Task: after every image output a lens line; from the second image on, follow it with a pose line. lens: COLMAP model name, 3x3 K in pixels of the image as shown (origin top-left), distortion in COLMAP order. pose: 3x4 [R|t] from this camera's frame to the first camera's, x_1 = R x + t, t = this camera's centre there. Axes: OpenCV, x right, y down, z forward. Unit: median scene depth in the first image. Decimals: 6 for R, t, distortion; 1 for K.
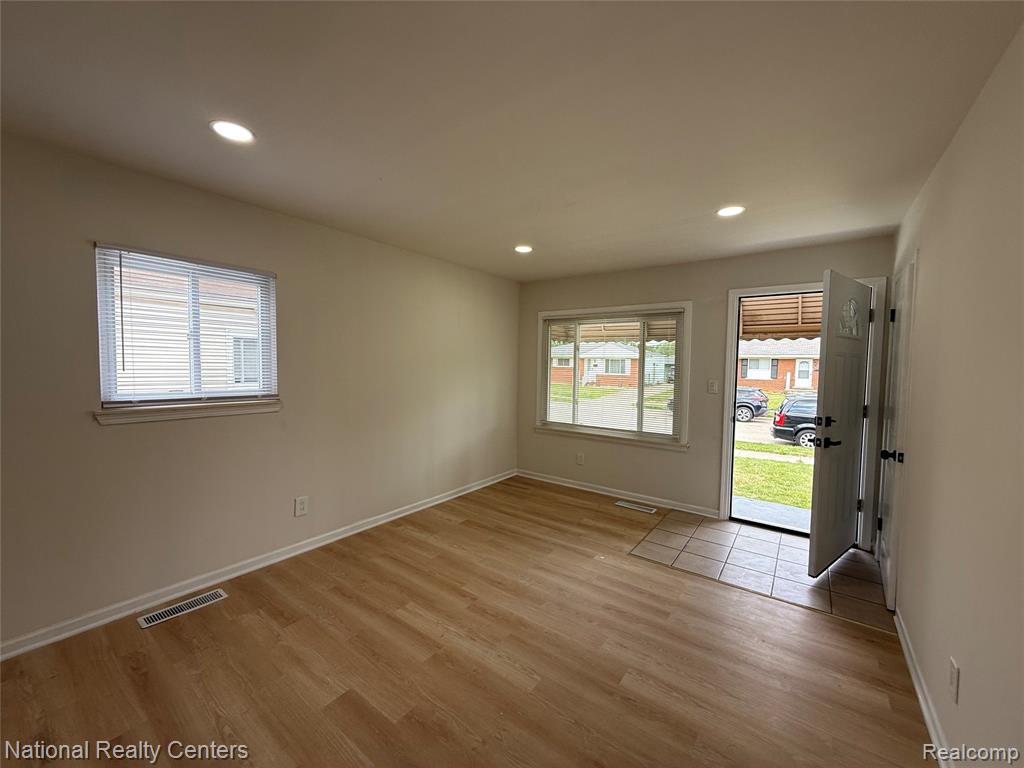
lens RADIAL K [[407.9, 0, 509.8], [0, 407.9, 380.4], [0, 0, 1]] dist [0.000219, 0.000433]
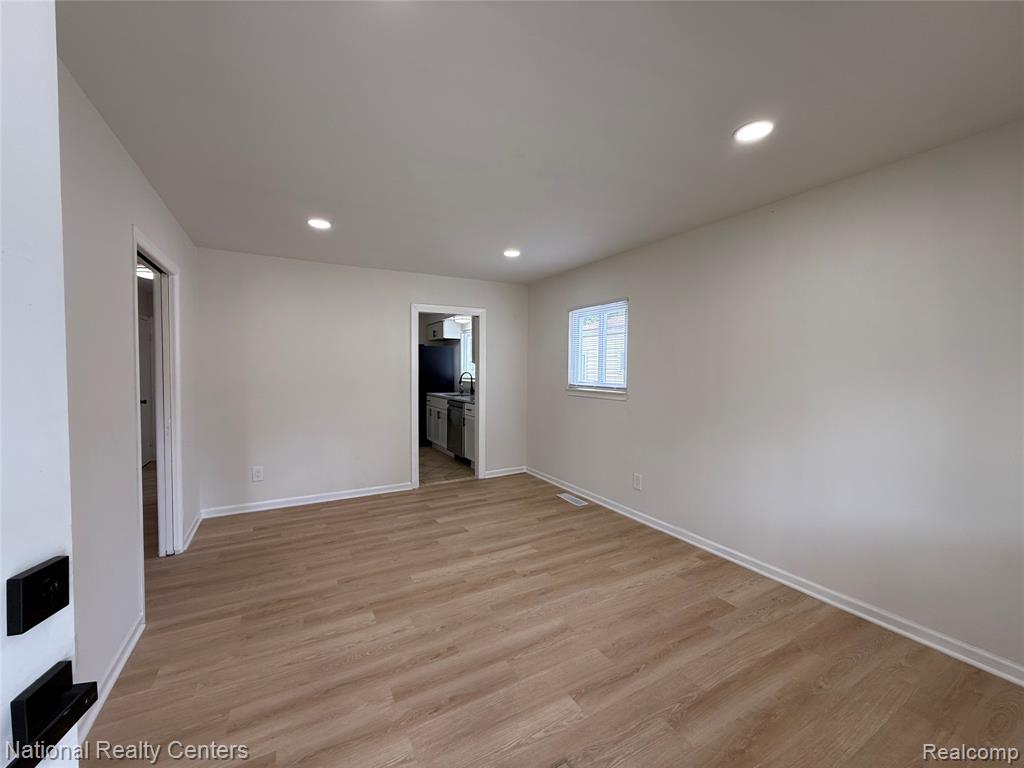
lens RADIAL K [[407.9, 0, 513.6], [0, 407.9, 374.4], [0, 0, 1]] dist [0.000219, 0.000433]
pose [[-0.400329, -0.007696, -0.916339, 0.857995], [-0.054877, 0.998371, 0.015590, -0.011963], [0.914727, 0.056527, -0.400099, 1.281267]]
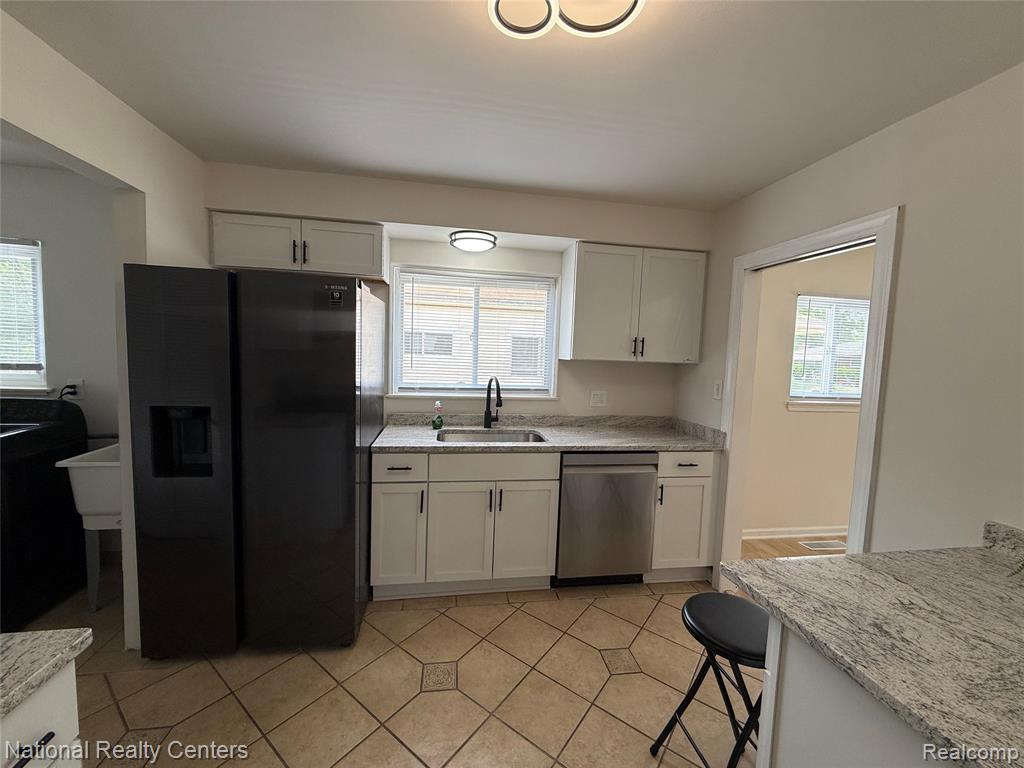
lens RADIAL K [[407.9, 0, 513.6], [0, 407.9, 384.2], [0, 0, 1]] dist [0.000219, 0.000433]
pose [[0.722131, 0.046249, -0.690209, -0.556939], [-0.049094, 0.998673, 0.015554, 0.028968], [0.690012, 0.022653, 0.723443, -0.685165]]
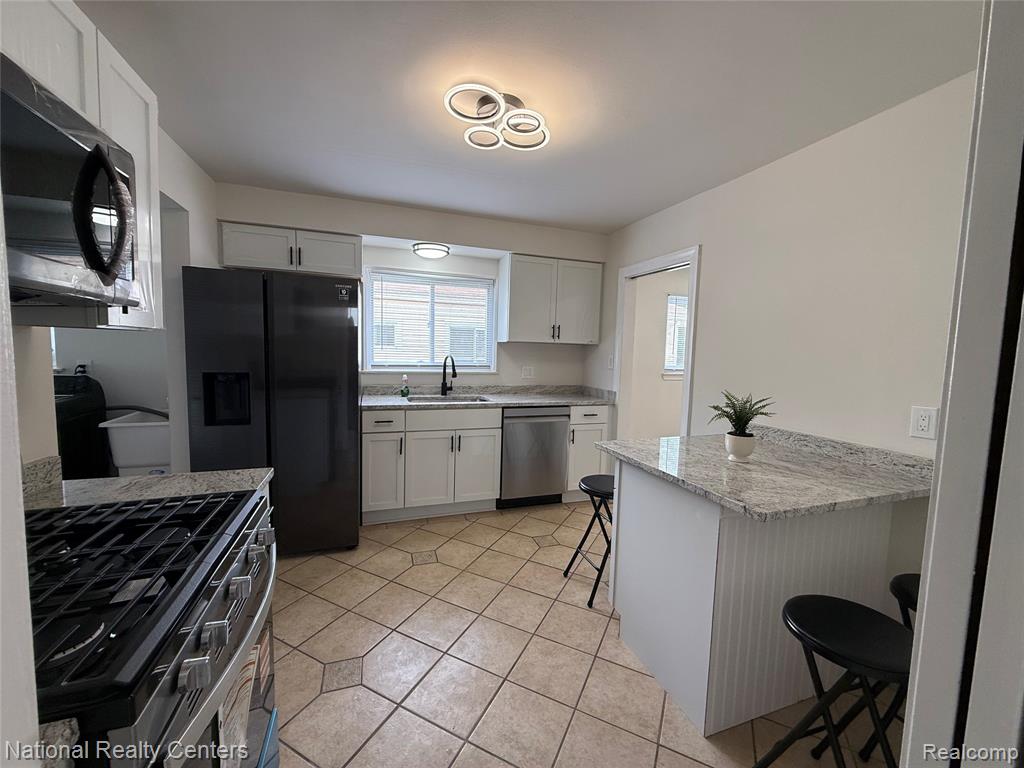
lens RADIAL K [[407.9, 0, 512.7], [0, 407.9, 386.5], [0, 0, 1]] dist [0.000219, 0.000433]
pose [[0.830036, 0.040506, -0.556236, -0.380614], [-0.030686, 0.999165, 0.026970, 0.088681], [0.556864, -0.005318, 0.830586, -0.972883]]
